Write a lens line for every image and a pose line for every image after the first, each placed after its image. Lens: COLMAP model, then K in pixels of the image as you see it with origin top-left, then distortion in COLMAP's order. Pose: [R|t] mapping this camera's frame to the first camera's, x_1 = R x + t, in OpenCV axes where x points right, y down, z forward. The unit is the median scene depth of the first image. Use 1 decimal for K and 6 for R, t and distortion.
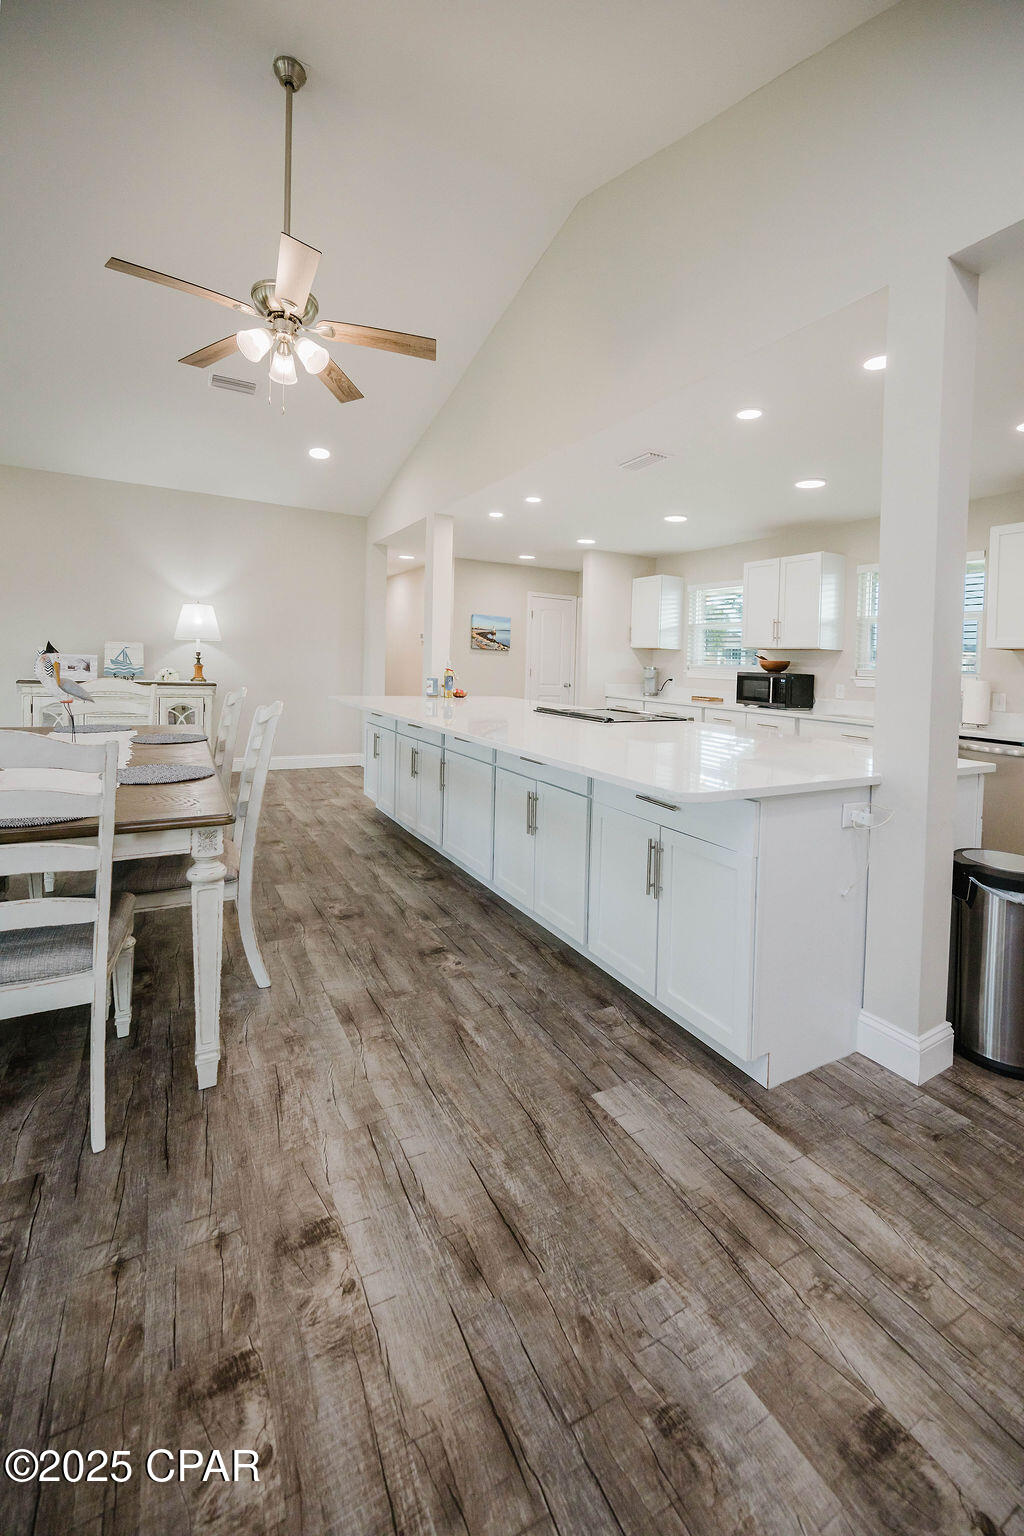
lens RADIAL K [[619.6, 0, 515.7], [0, 619.6, 689.4], [0, 0, 1]] dist [-0.000288, -0.000150]
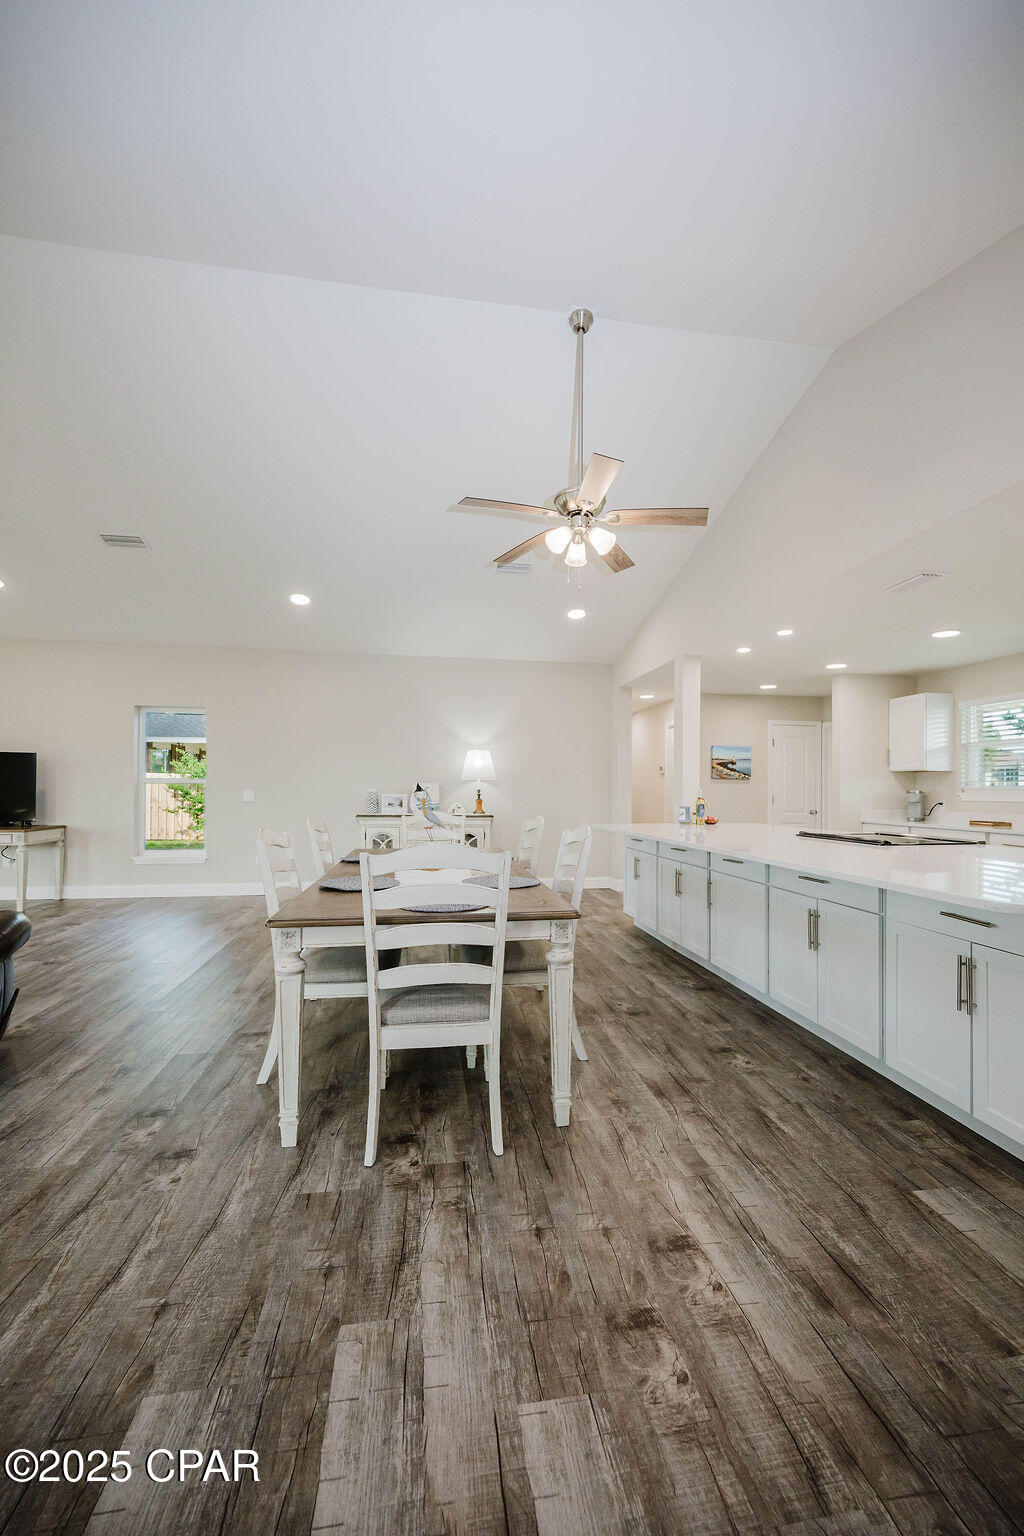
lens RADIAL K [[597.4, 0, 520.8], [0, 597.4, 799.3], [0, 0, 1]] dist [0.000080, 0.000260]
pose [[0.941413, -0.025165, -0.336315, -0.105871], [0.012875, 0.999167, -0.038723, 0.011793], [0.337009, 0.032124, 0.940953, -0.149767]]
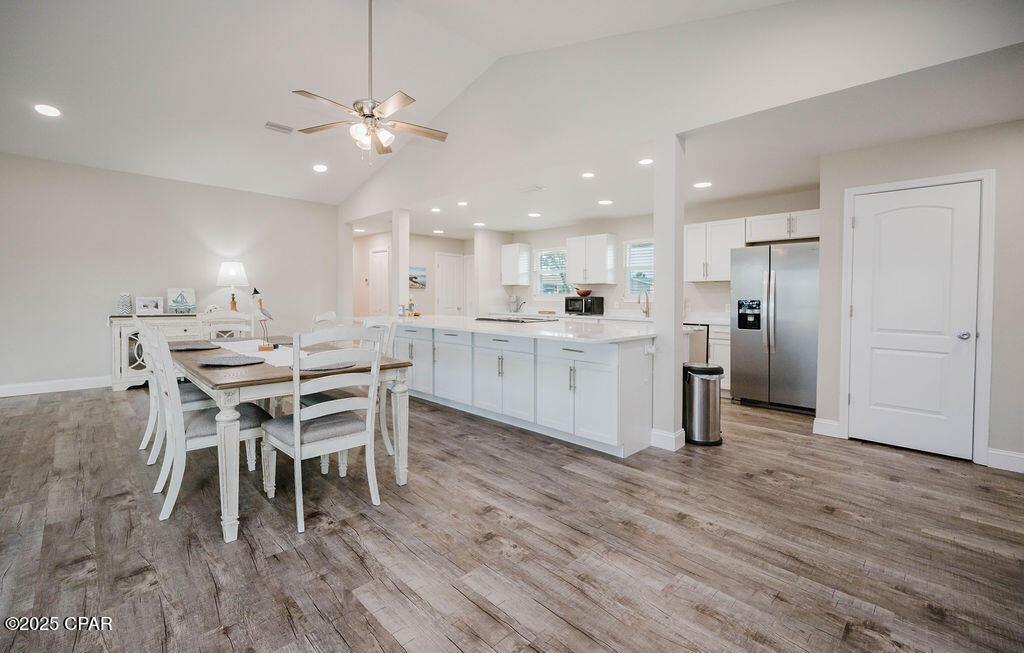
lens RADIAL K [[432.5, 0, 486.0], [0, 432.5, 319.1], [0, 0, 1]] dist [0.001535, 0.000214]
pose [[0.968398, -0.039818, 0.246212, -0.408376], [0.037230, 0.999192, 0.015159, 0.021648], [-0.246616, -0.005513, 0.969098, -0.423174]]
